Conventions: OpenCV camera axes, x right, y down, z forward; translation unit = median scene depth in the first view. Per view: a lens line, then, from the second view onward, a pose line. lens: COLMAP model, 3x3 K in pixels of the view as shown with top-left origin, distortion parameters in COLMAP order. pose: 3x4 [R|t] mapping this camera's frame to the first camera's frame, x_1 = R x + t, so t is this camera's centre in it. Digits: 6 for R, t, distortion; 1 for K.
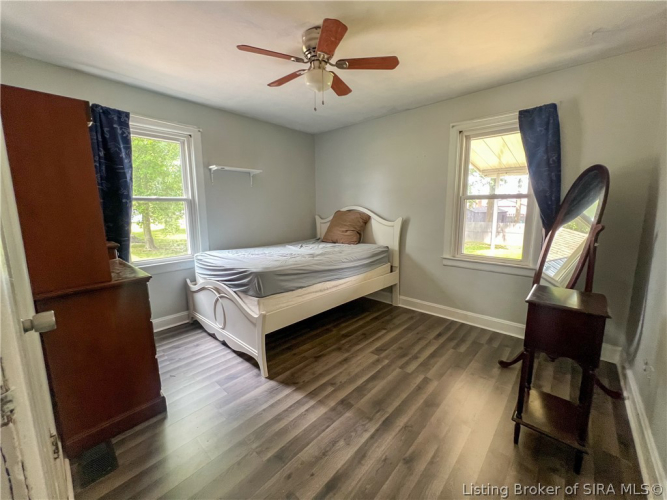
lens RADIAL K [[270.1, 0, 332.6], [0, 270.1, 248.0], [0, 0, 1]] dist [-0.002590, 0.000361]
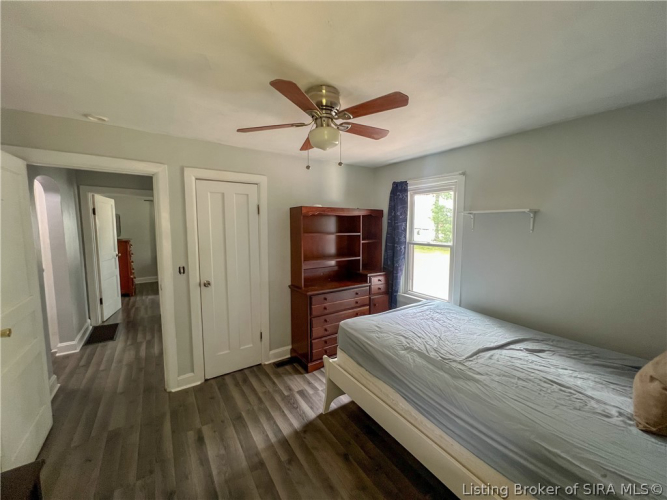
lens RADIAL K [[270.1, 0, 332.6], [0, 270.1, 248.9], [0, 0, 1]] dist [-0.002590, 0.000361]
pose [[-0.243428, 0.100023, -0.964748, 0.871654], [-0.151727, 0.978496, 0.139733, -0.404684], [0.957978, 0.180393, -0.223017, 1.341274]]
